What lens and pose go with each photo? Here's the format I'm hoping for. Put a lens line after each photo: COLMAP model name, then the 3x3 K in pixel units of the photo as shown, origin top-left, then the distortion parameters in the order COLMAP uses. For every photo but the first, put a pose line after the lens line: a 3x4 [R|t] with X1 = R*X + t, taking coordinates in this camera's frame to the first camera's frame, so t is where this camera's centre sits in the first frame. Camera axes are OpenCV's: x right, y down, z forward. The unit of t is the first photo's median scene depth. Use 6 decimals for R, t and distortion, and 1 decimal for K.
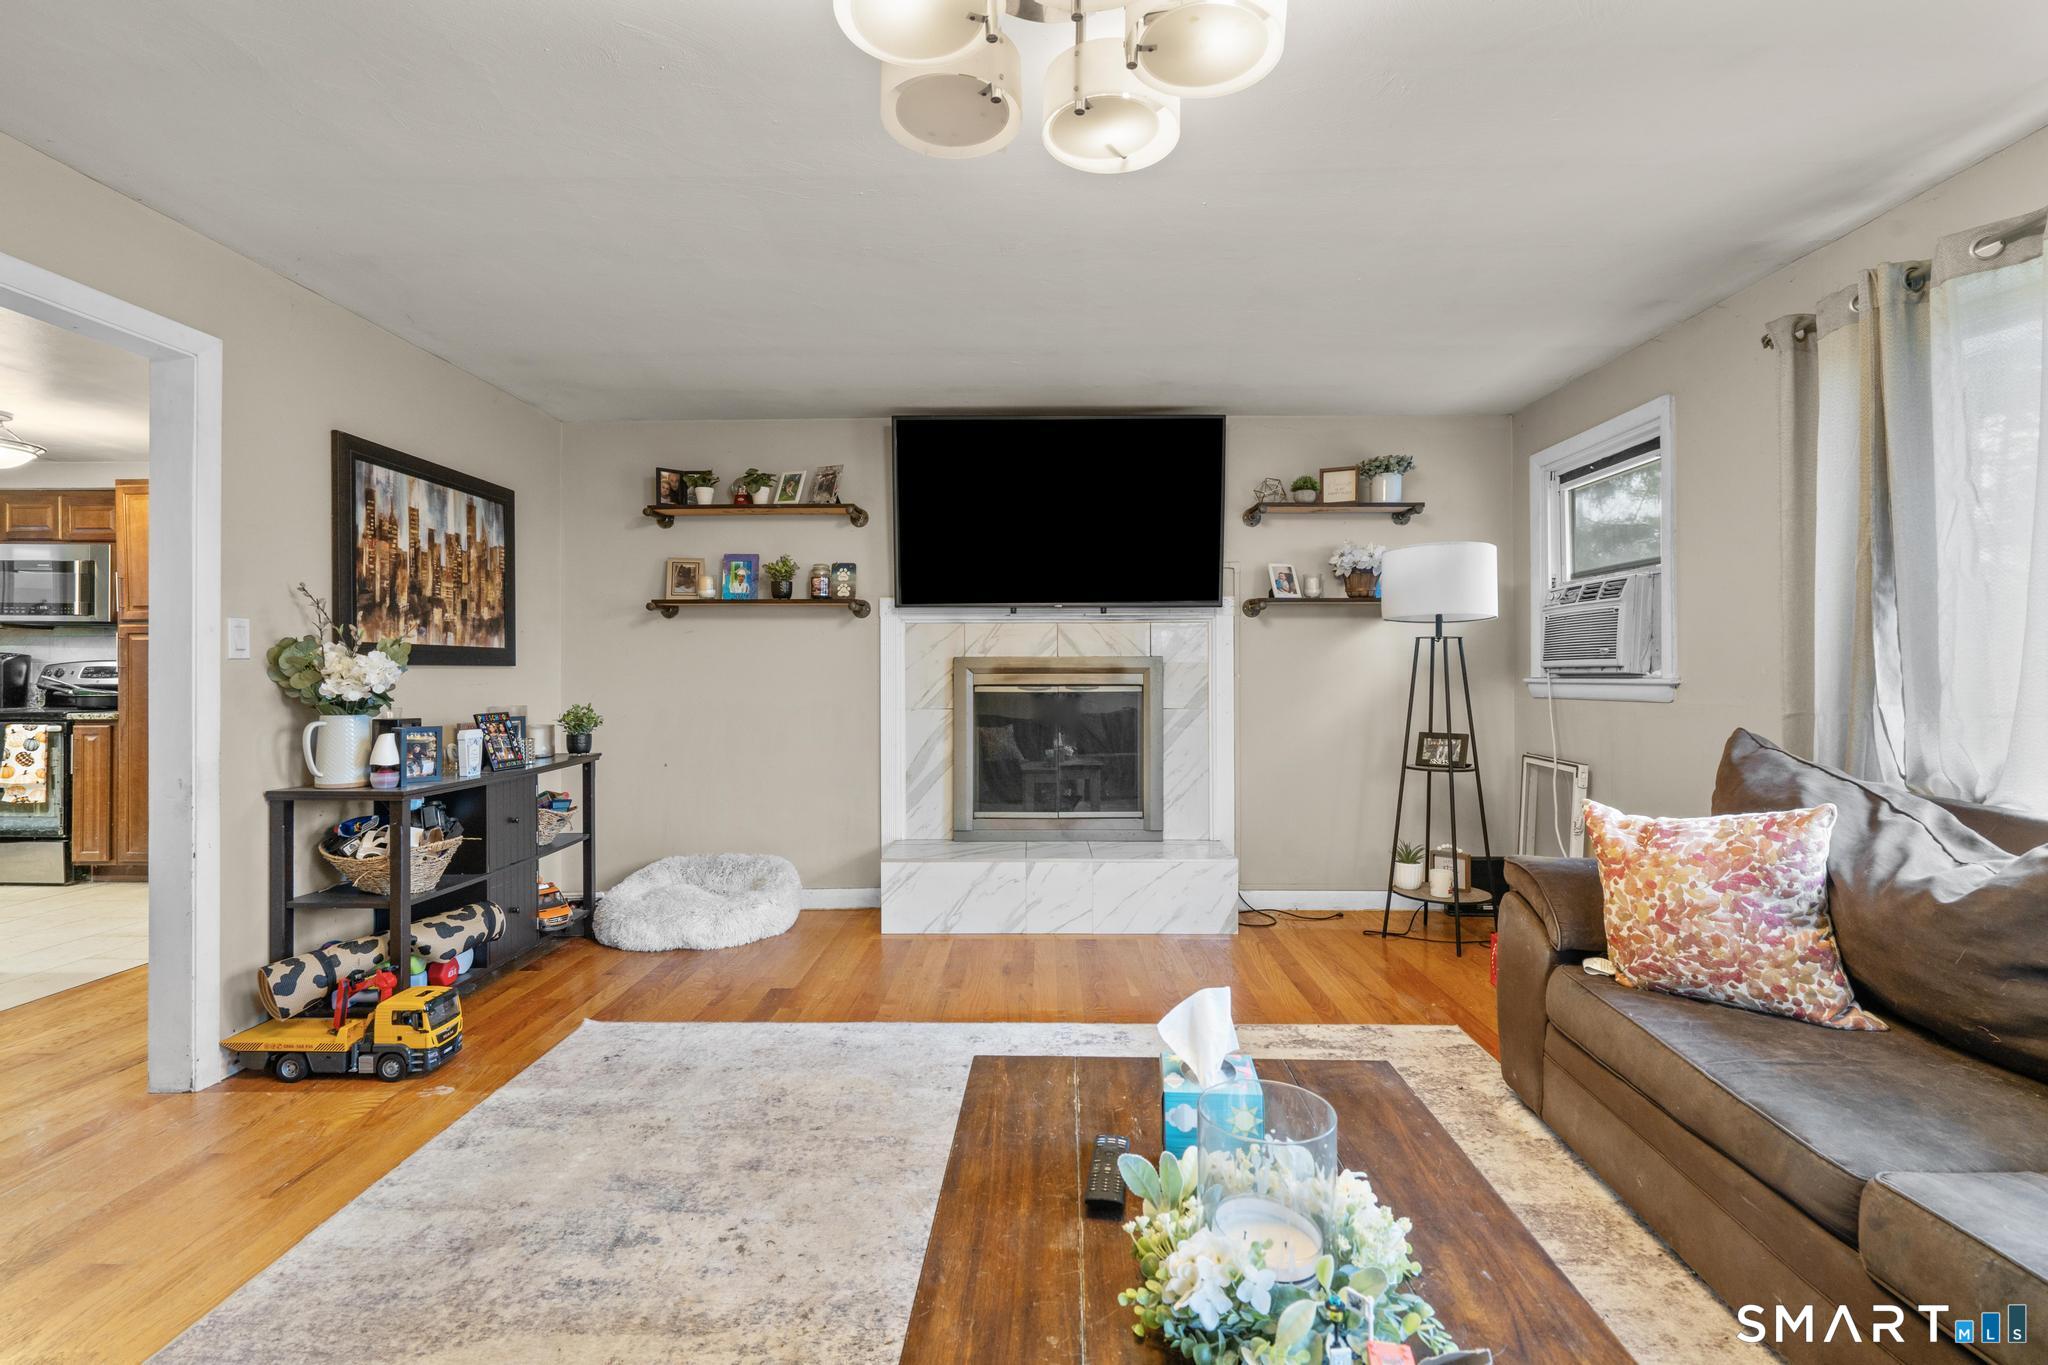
lens RADIAL K [[930.6, 0, 1017.9], [0, 930.6, 666.8], [0, 0, 1]] dist [-0.004071, 0.003291]
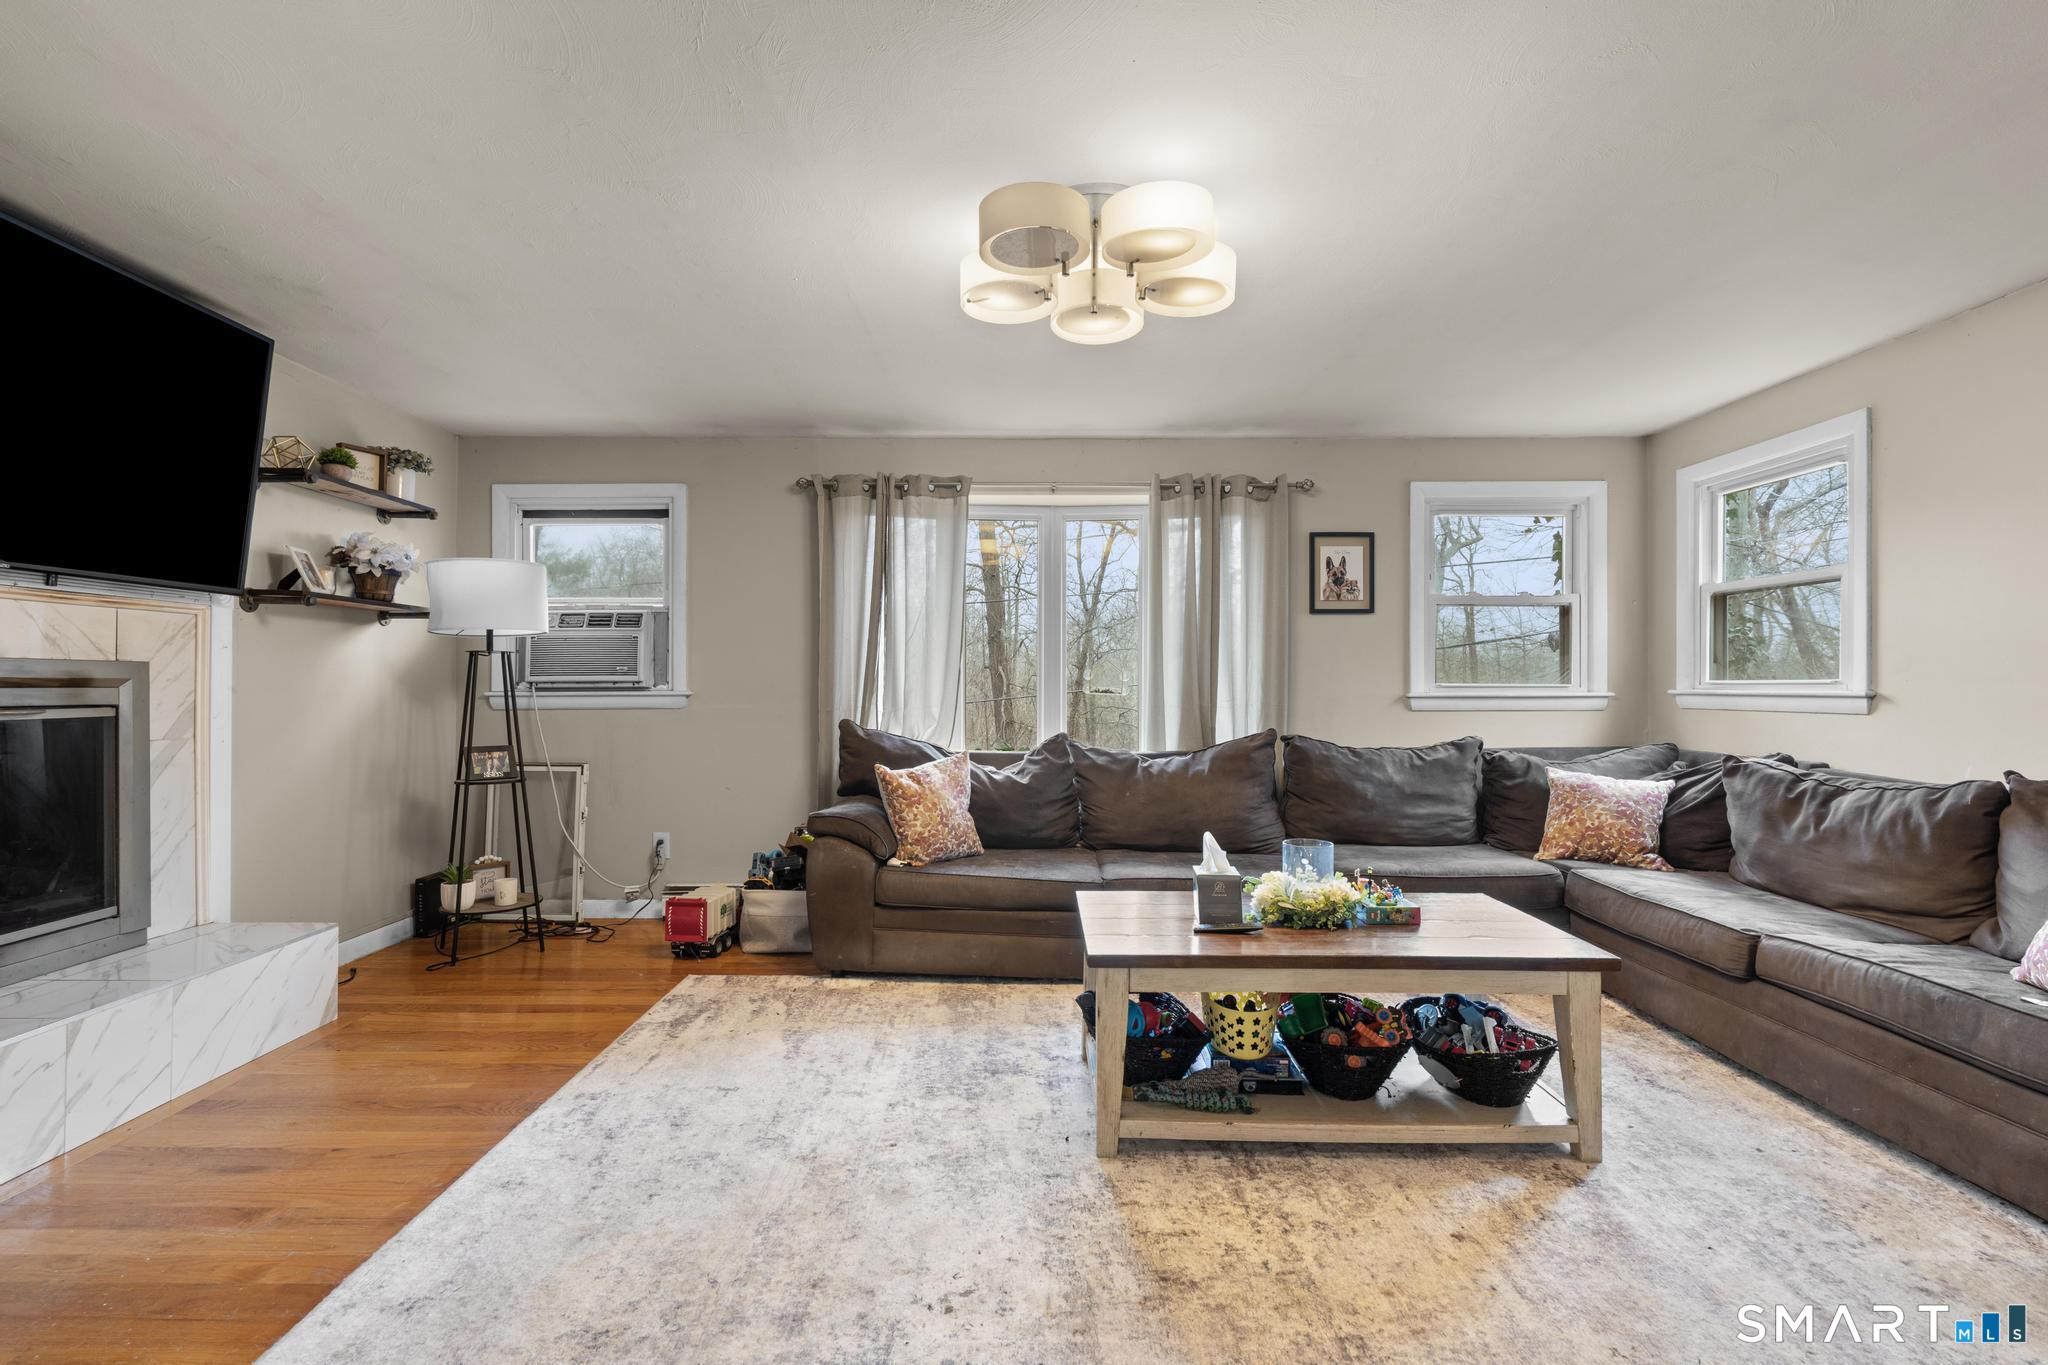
lens RADIAL K [[930.6, 0, 1026.3], [0, 930.6, 684.0], [0, 0, 1]] dist [-0.004071, 0.003291]
pose [[-0.040841, 0.005214, 0.999152, -0.652435], [-0.005843, 0.999968, -0.005457, 0.005855], [-0.999149, -0.006060, -0.040809, 0.513872]]
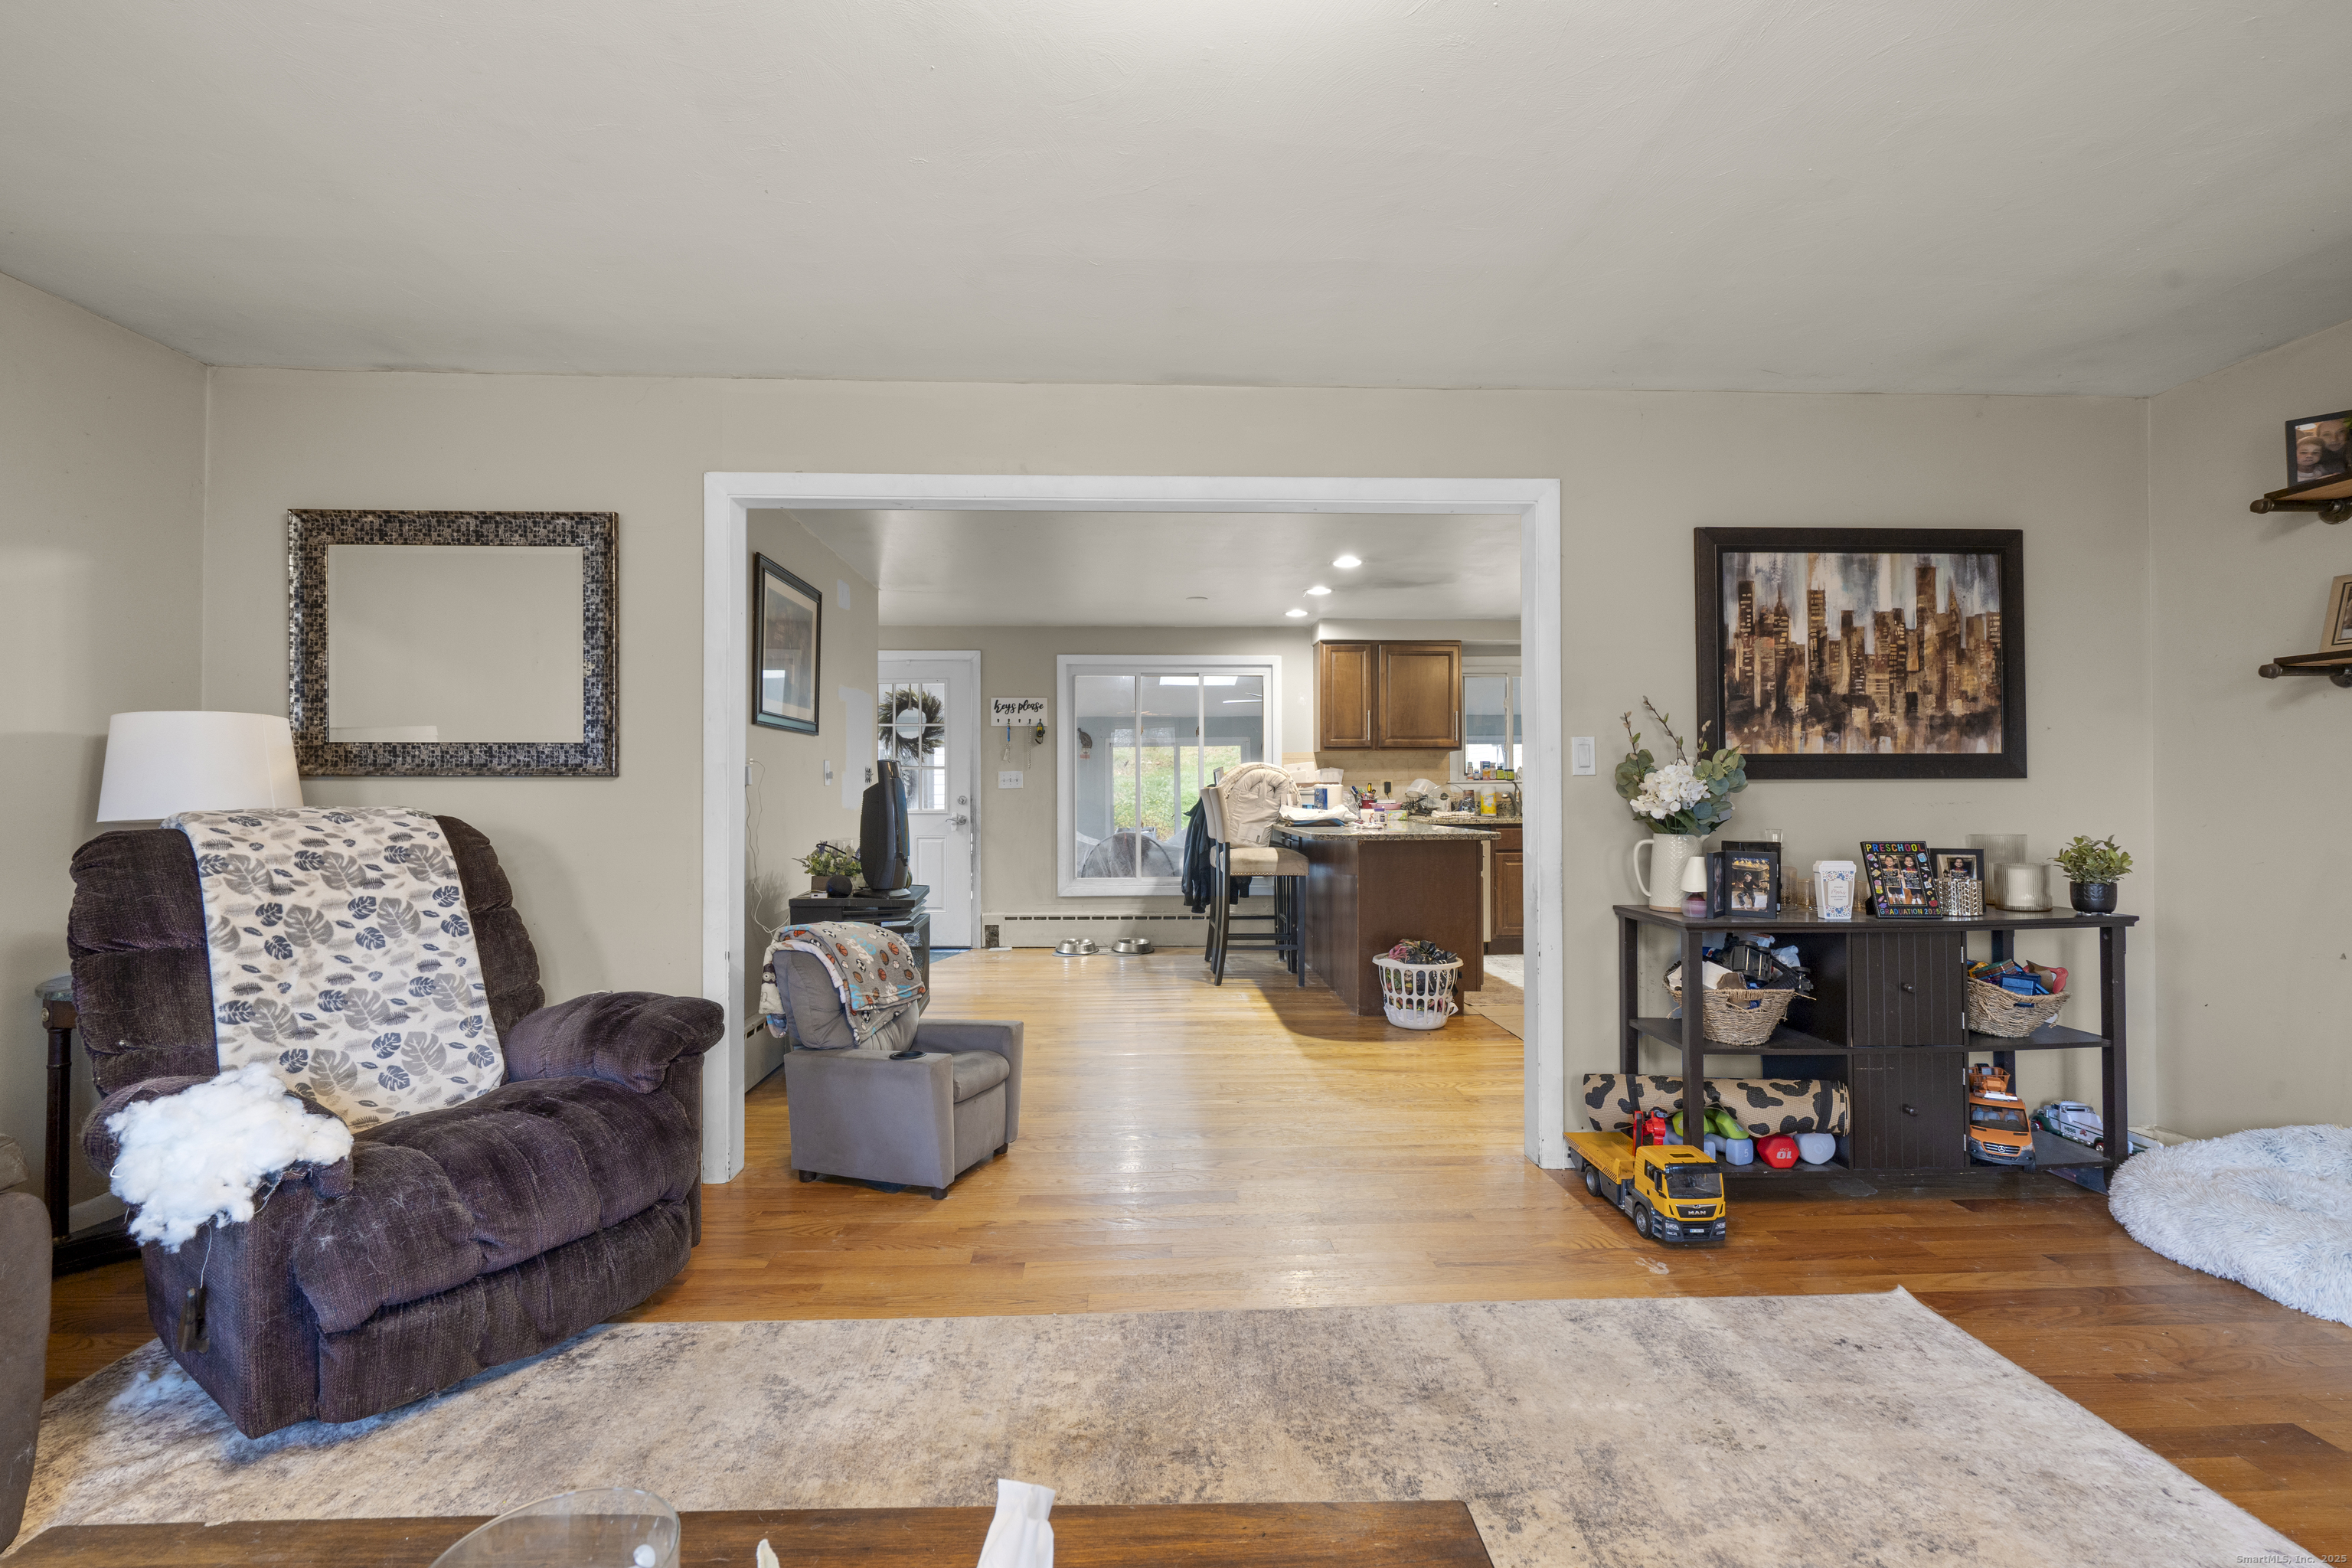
lens RADIAL K [[1068.7, 0, 1182.7], [0, 1068.7, 778.3], [0, 0, 1]] dist [-0.004071, 0.003291]
pose [[0.072235, -0.008641, -0.997350, 0.256422], [0.008789, 0.999929, -0.008027, 0.000448], [0.997349, -0.008186, 0.072306, 0.356316]]
